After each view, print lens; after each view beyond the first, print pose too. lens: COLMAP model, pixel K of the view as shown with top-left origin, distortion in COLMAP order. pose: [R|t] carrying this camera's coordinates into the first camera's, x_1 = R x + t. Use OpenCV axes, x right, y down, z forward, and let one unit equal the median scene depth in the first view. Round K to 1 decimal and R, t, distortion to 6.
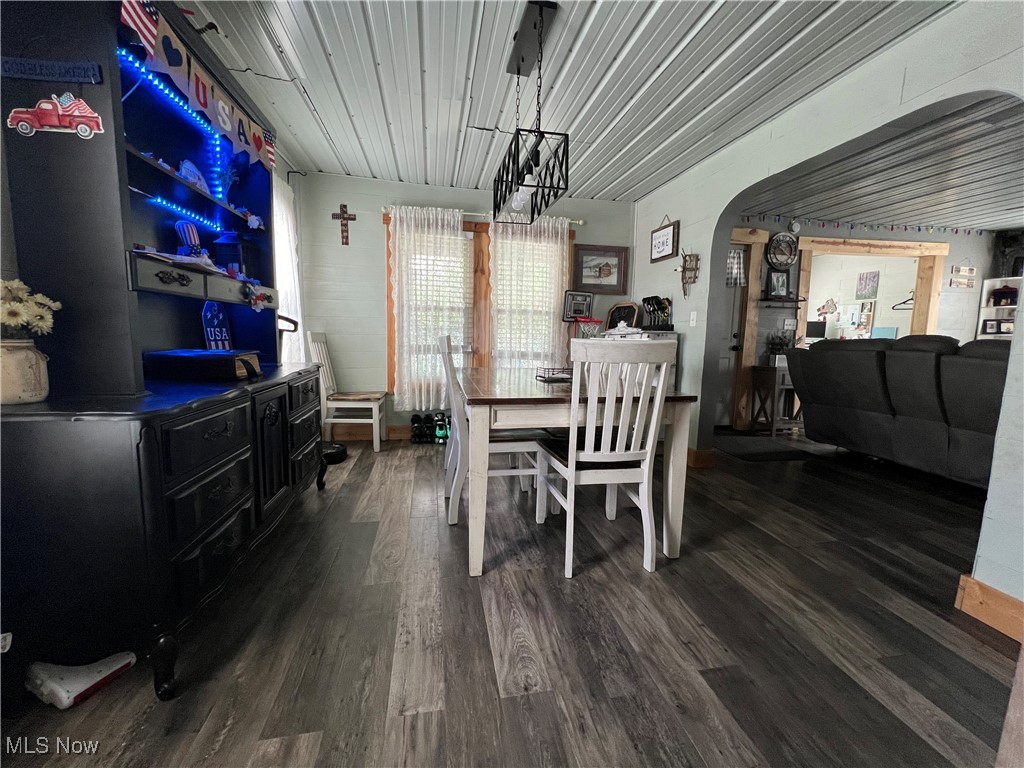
lens RADIAL K [[412.7, 0, 510.8], [0, 412.7, 380.5], [0, 0, 1]] dist [0.000607, -0.000228]
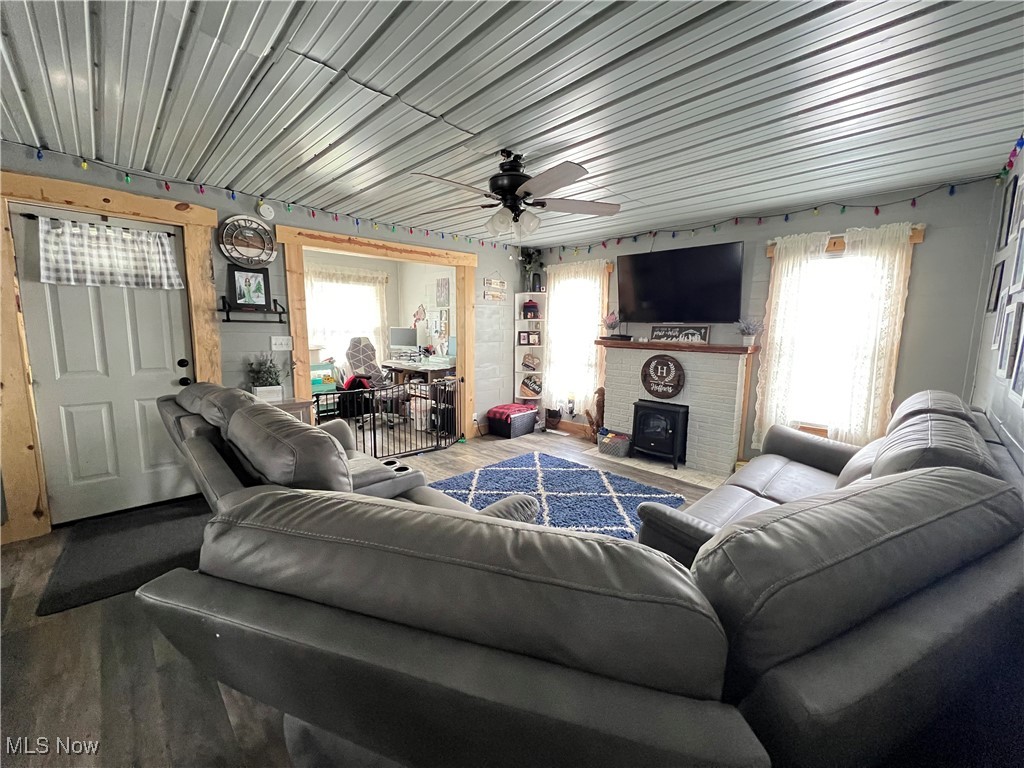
lens RADIAL K [[412.7, 0, 510.8], [0, 412.7, 380.5], [0, 0, 1]] dist [0.000607, -0.000228]
pose [[0.829753, -0.072716, 0.553374, 0.610964], [0.059983, 0.997352, 0.041116, -0.076437], [-0.554899, -0.000923, 0.831917, 0.155096]]
